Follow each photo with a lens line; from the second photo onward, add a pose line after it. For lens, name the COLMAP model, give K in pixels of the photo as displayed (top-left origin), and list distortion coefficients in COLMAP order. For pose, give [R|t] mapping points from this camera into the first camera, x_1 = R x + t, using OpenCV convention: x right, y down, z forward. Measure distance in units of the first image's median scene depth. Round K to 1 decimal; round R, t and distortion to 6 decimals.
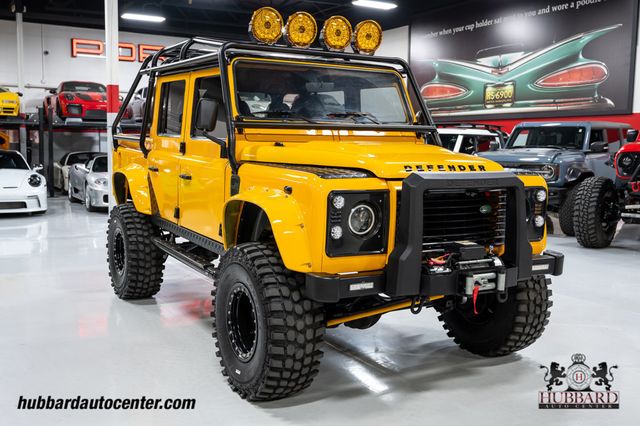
lens RADIAL K [[673.1, 0, 317.9], [0, 673.1, 211.4], [0, 0, 1]] dist [0.004235, 0.000000]
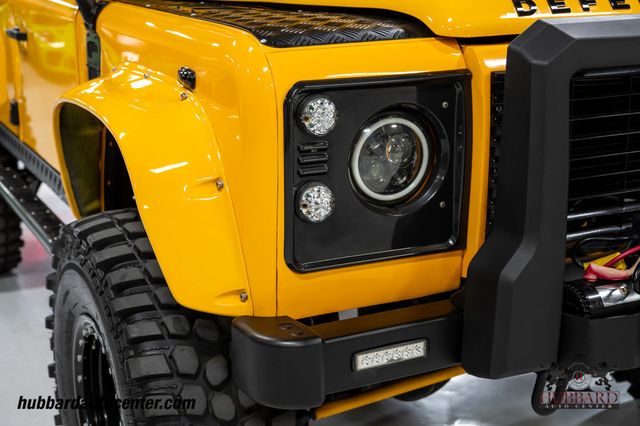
lens RADIAL K [[1094.5, 0, 318.9], [0, 1094.5, 219.6], [0, 0, 1]] dist [0.035177, 0.000000]
pose [[0.998479, -0.019336, -0.051628, 0.055919], [0.026141, 0.990557, 0.134584, -0.034654], [0.048539, -0.135729, 0.989556, 0.424787]]
